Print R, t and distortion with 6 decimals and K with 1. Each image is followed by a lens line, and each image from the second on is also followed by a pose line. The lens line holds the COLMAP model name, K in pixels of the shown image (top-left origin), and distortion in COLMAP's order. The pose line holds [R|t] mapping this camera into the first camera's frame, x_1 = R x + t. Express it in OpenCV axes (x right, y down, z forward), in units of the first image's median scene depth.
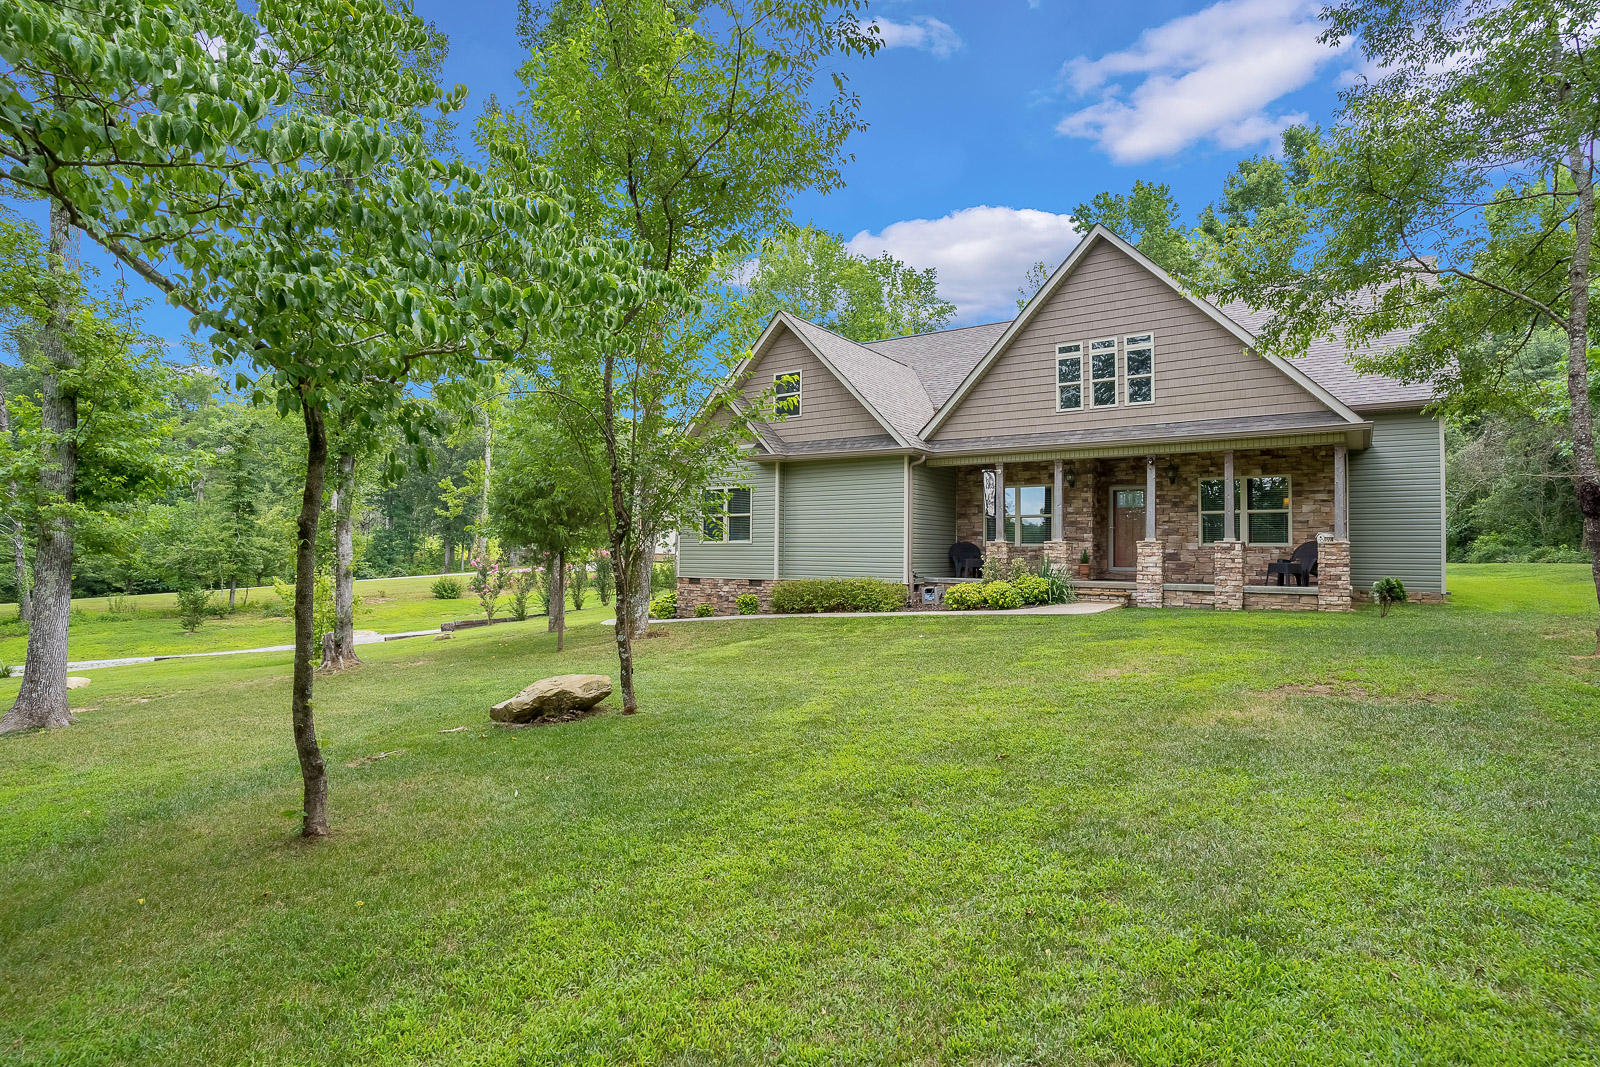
lens RADIAL K [[787.2, 0, 792.0], [0, 787.2, 538.1], [0, 0, 1]] dist [-0.086321, 0.036006]
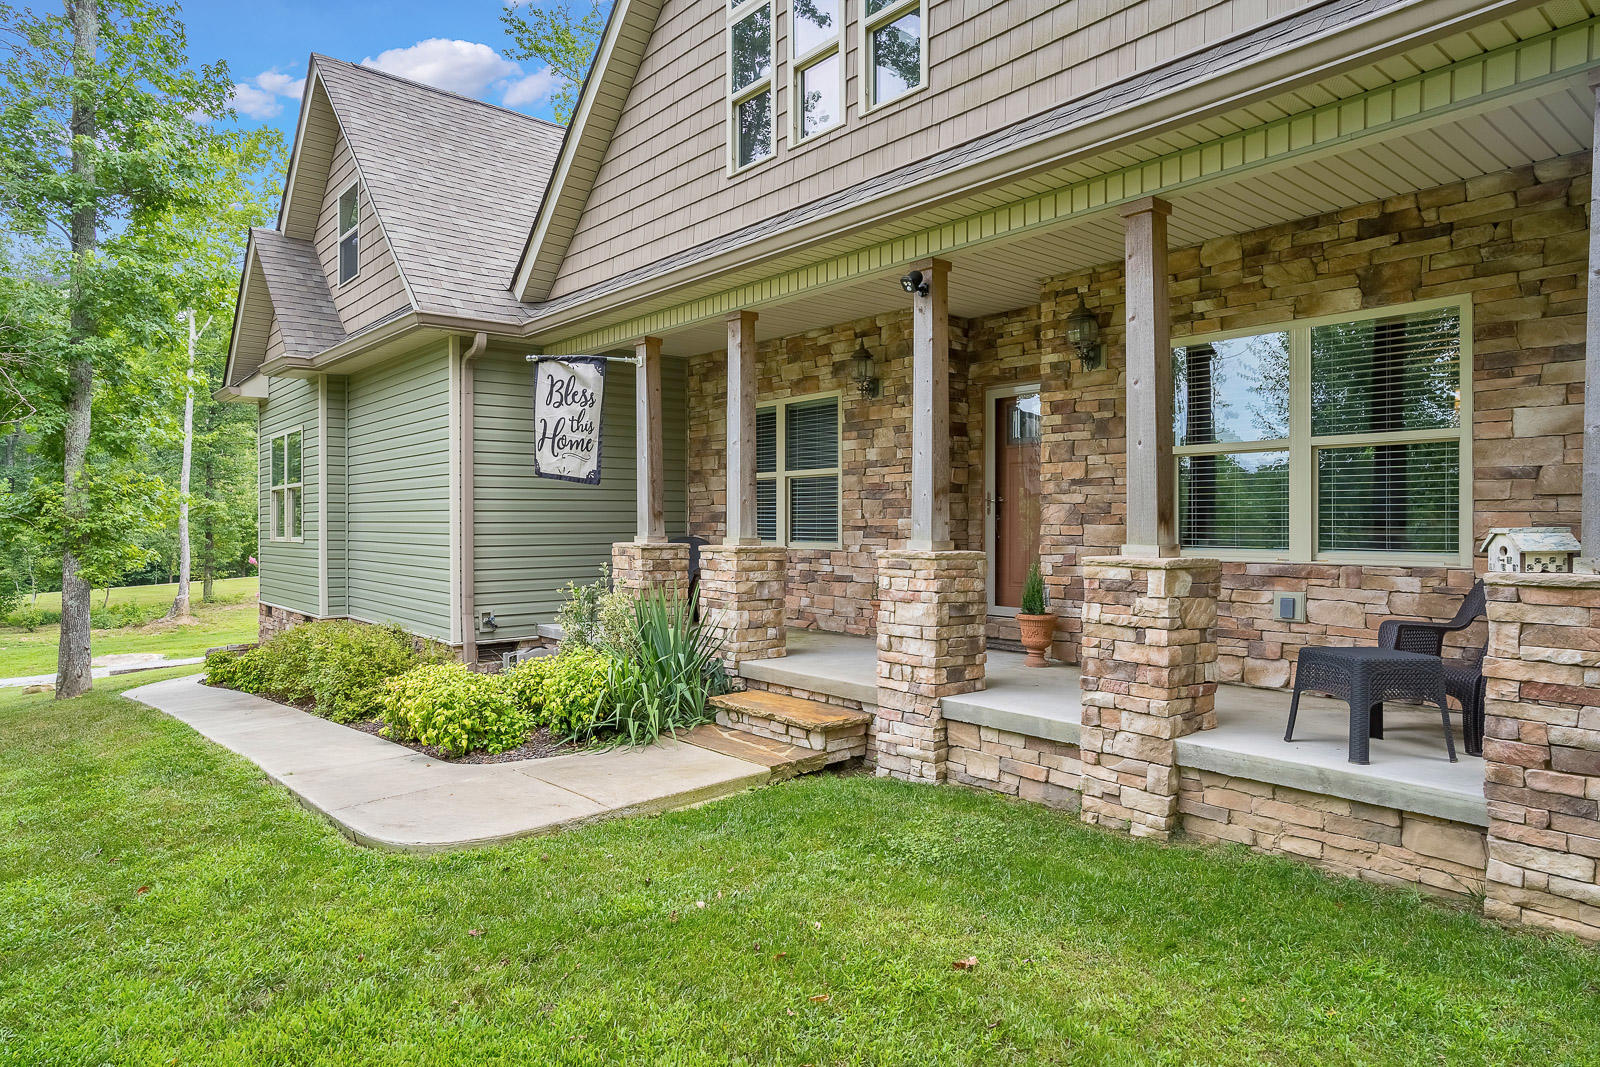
lens RADIAL K [[959.3, 0, 789.3], [0, 959.3, 532.9], [0, 0, 1]] dist [-0.016191, 0.002058]
pose [[0.972807, -0.009326, -0.231431, 0.436158], [0.016414, 0.999453, 0.028720, -0.012570], [0.231036, -0.031738, 0.972427, 0.543878]]
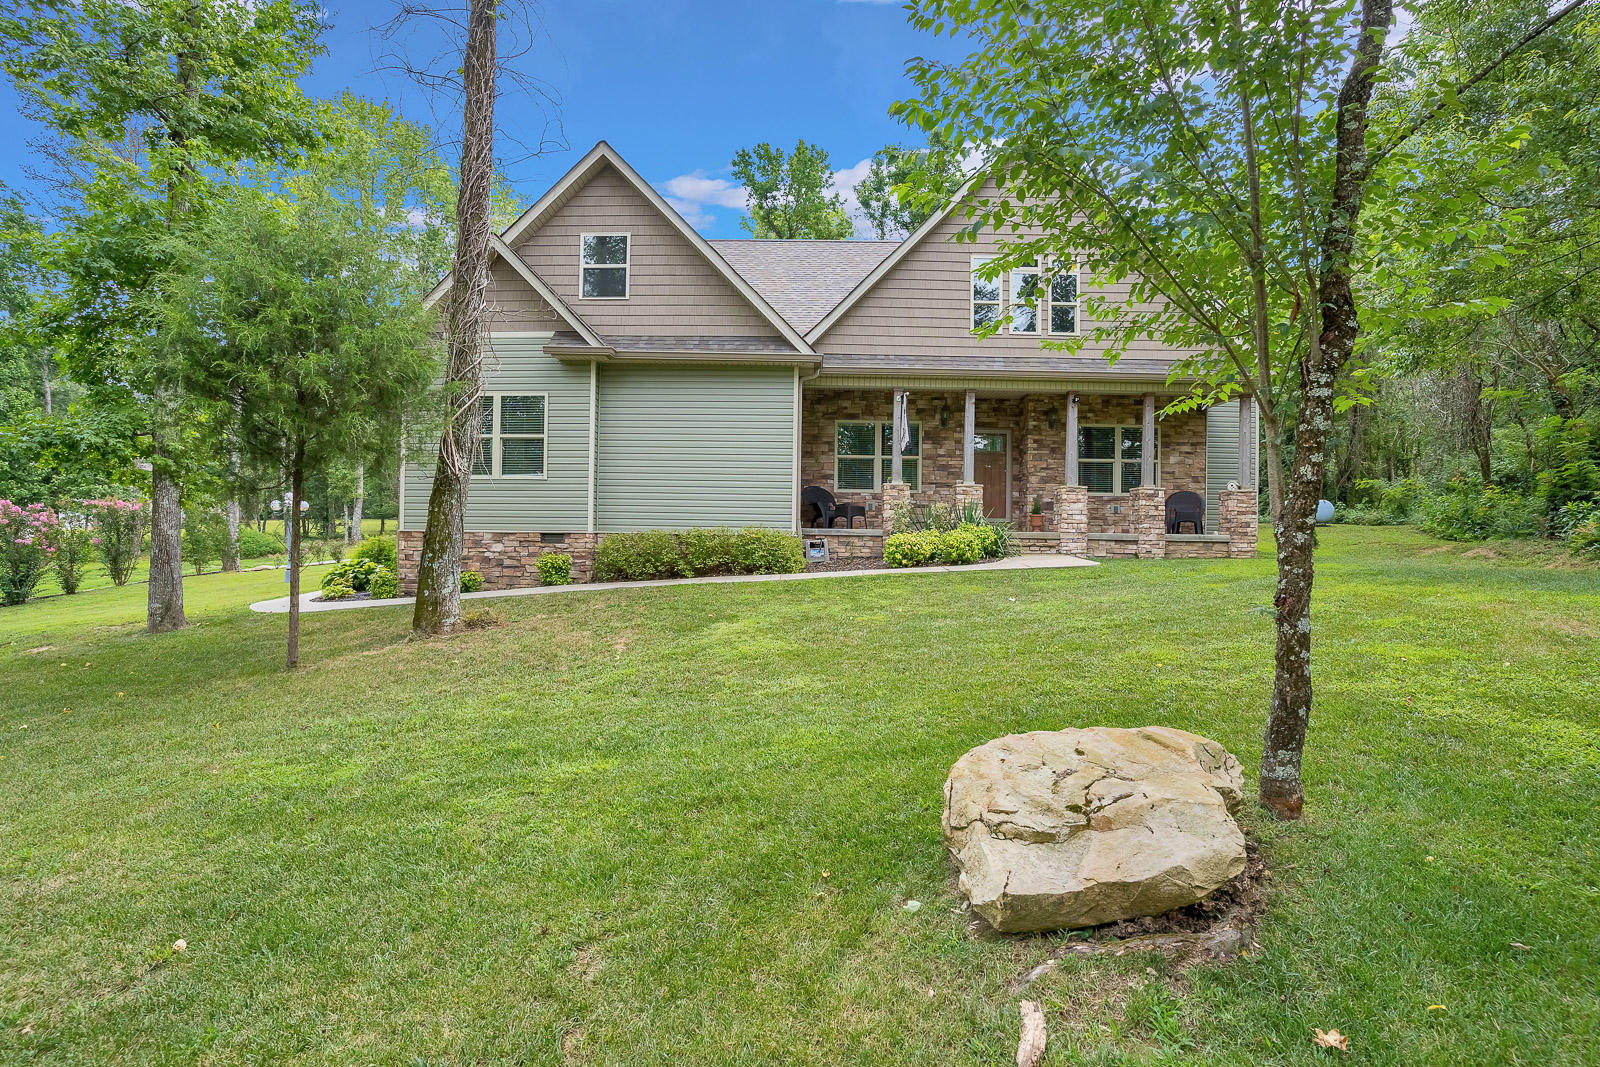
lens RADIAL K [[787.2, 0, 792.0], [0, 787.2, 538.1], [0, 0, 1]] dist [-0.086321, 0.036006]
pose [[0.823377, -0.005051, 0.567473, -0.288503], [-0.017642, 0.999249, 0.034491, 0.034013], [-0.567221, -0.038410, 0.822670, 0.373999]]
